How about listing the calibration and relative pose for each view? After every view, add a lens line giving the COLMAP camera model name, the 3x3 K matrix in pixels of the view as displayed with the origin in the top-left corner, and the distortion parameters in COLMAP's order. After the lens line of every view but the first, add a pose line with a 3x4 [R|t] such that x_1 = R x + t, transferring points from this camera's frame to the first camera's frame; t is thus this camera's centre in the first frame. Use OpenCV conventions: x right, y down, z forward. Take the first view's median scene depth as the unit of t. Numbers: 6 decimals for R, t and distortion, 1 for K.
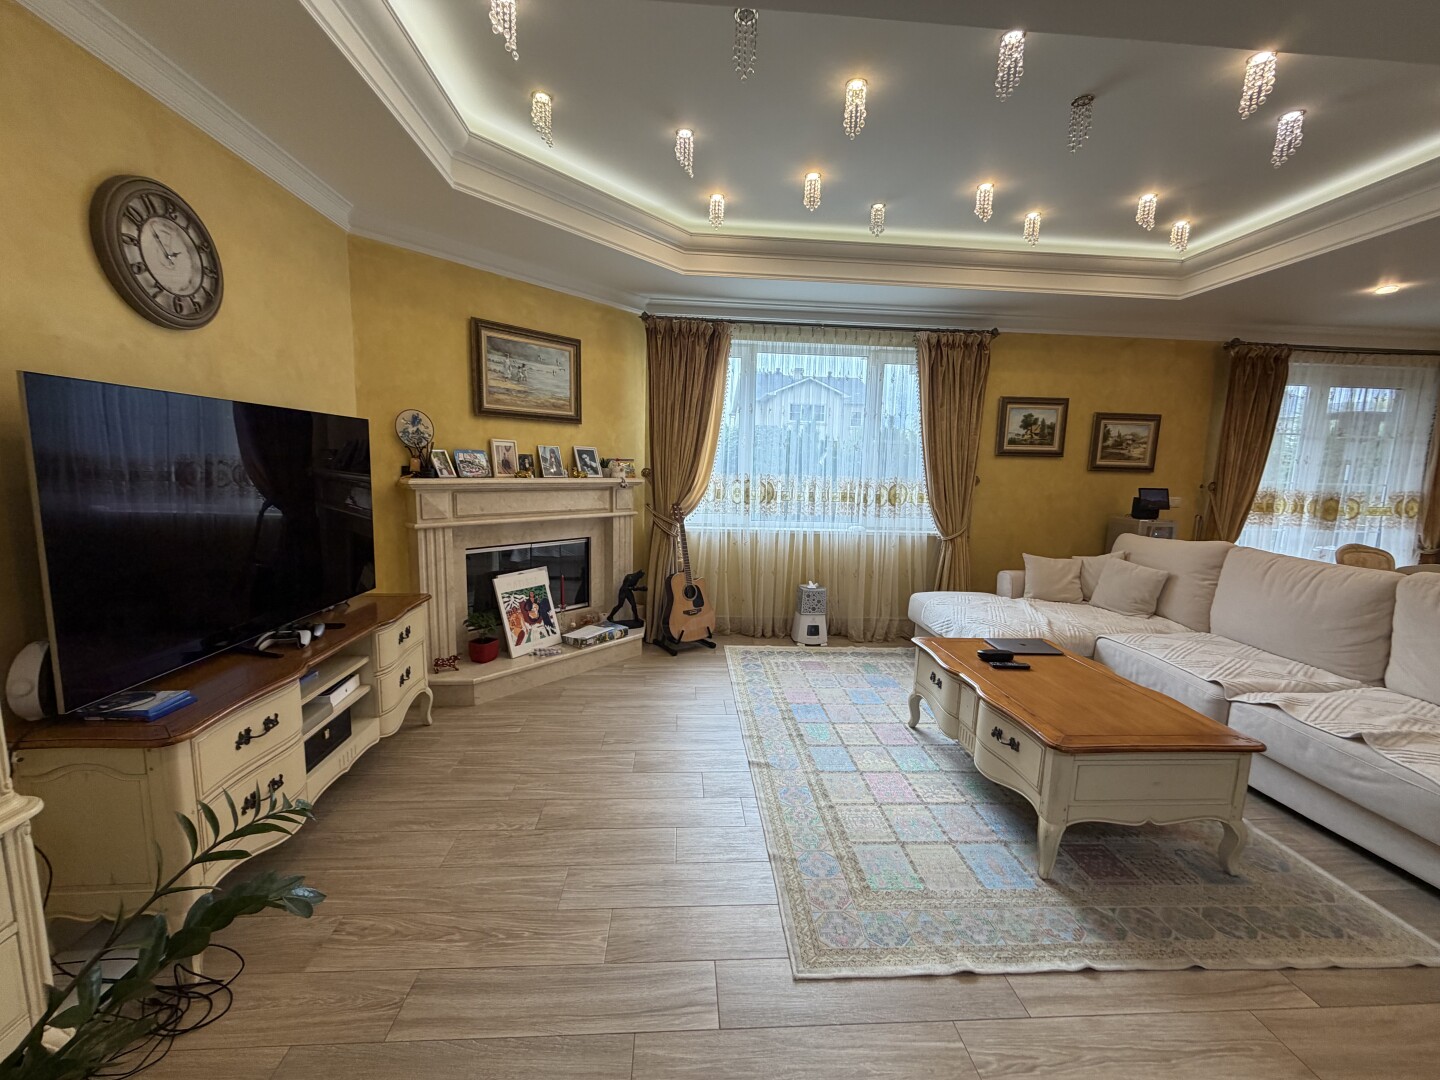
lens RADIAL K [[572.7, 0, 715.2], [0, 572.7, 541.7], [0, 0, 1]] dist [-0.001083, 0.000688]
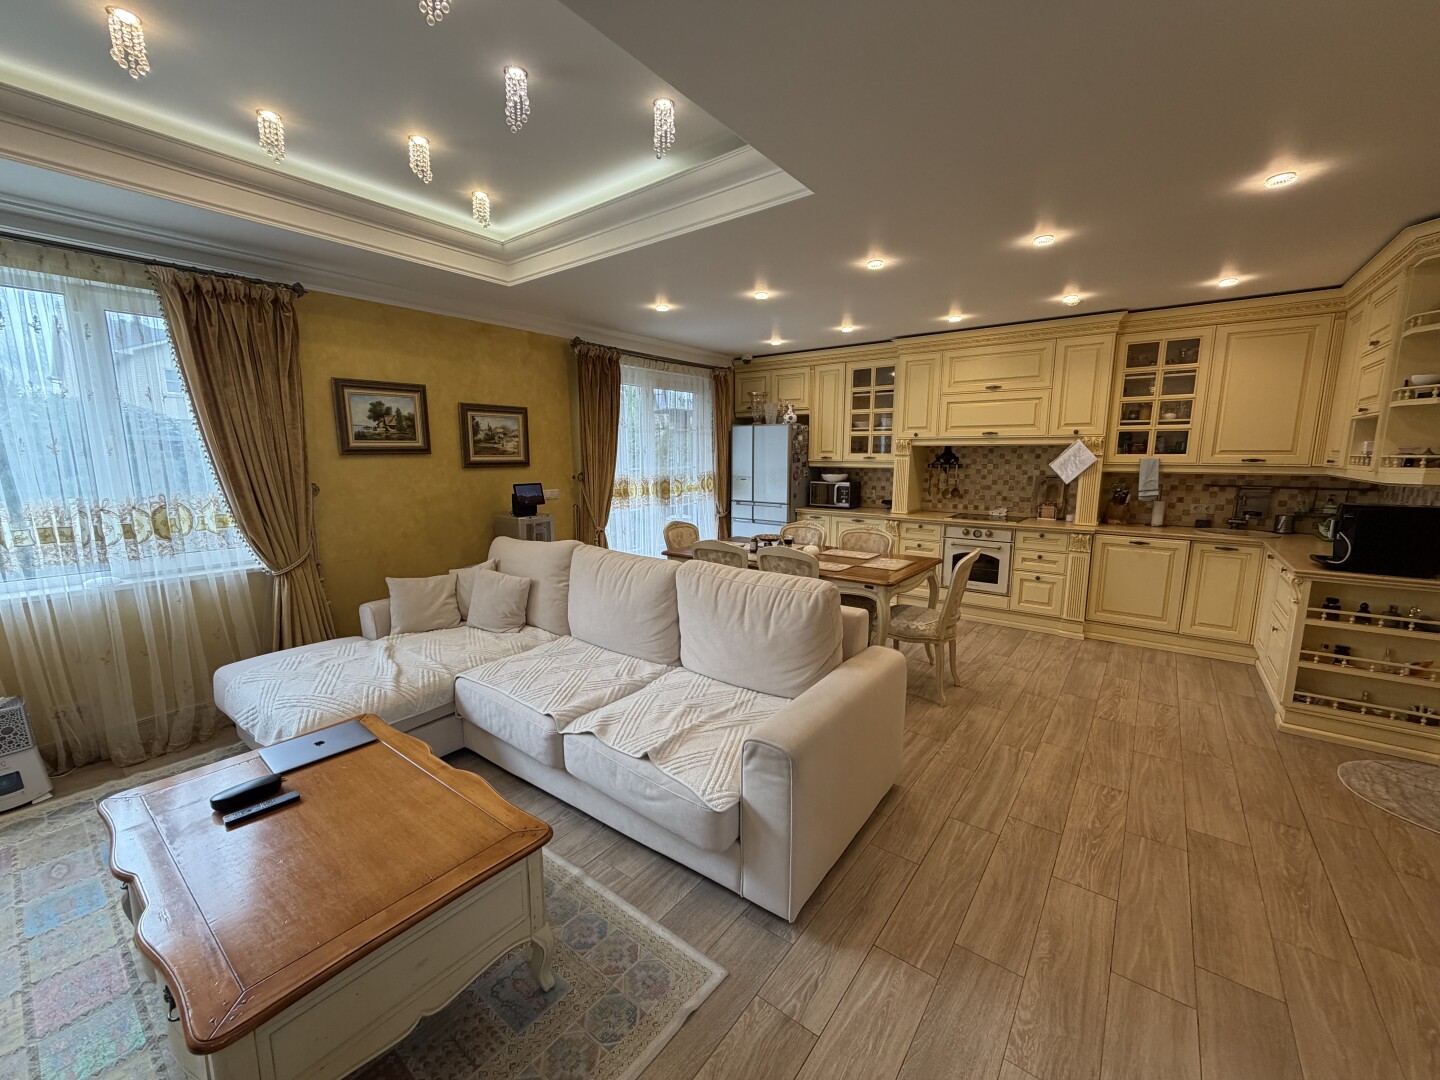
lens RADIAL K [[572.7, 0, 715.2], [0, 572.7, 541.7], [0, 0, 1]] dist [-0.001083, 0.000688]
pose [[0.660980, -0.143196, 0.736615, 0.264160], [0.119496, 0.989184, 0.085068, -0.043544], [-0.740828, 0.031794, 0.670941, 0.121885]]
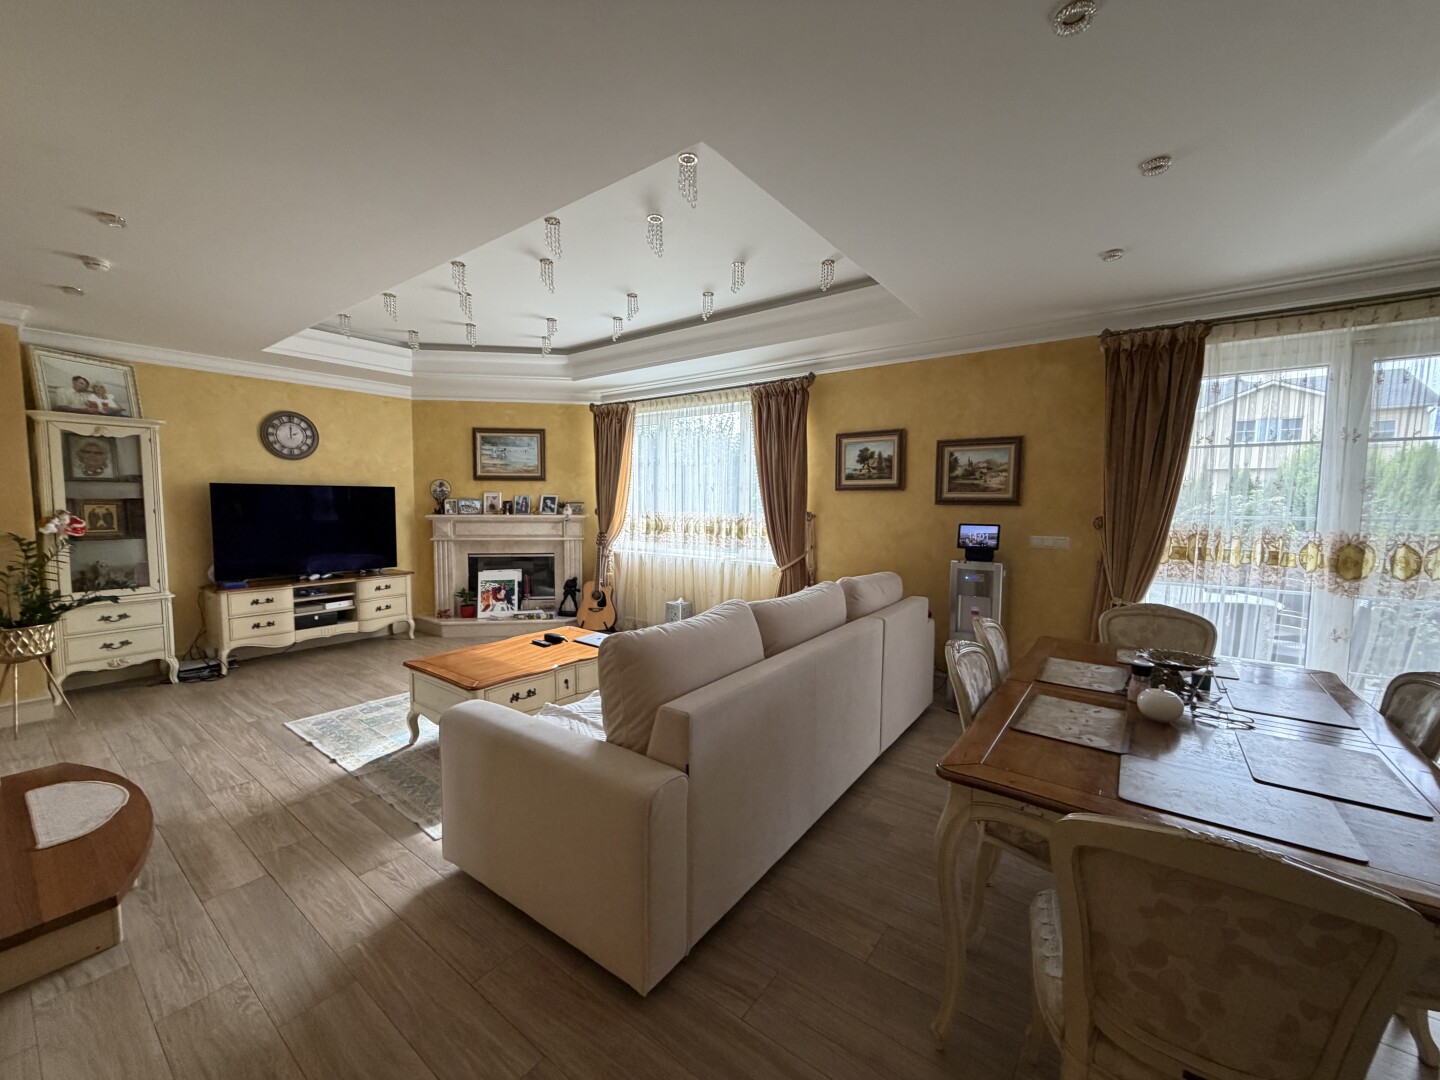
lens RADIAL K [[572.7, 0, 715.2], [0, 572.7, 541.7], [0, 0, 1]] dist [-0.001083, 0.000688]
pose [[0.756828, 0.025443, -0.653119, 1.099804], [-0.074524, 0.996085, -0.047554, 0.002180], [0.649352, 0.084663, 0.755760, 0.117687]]
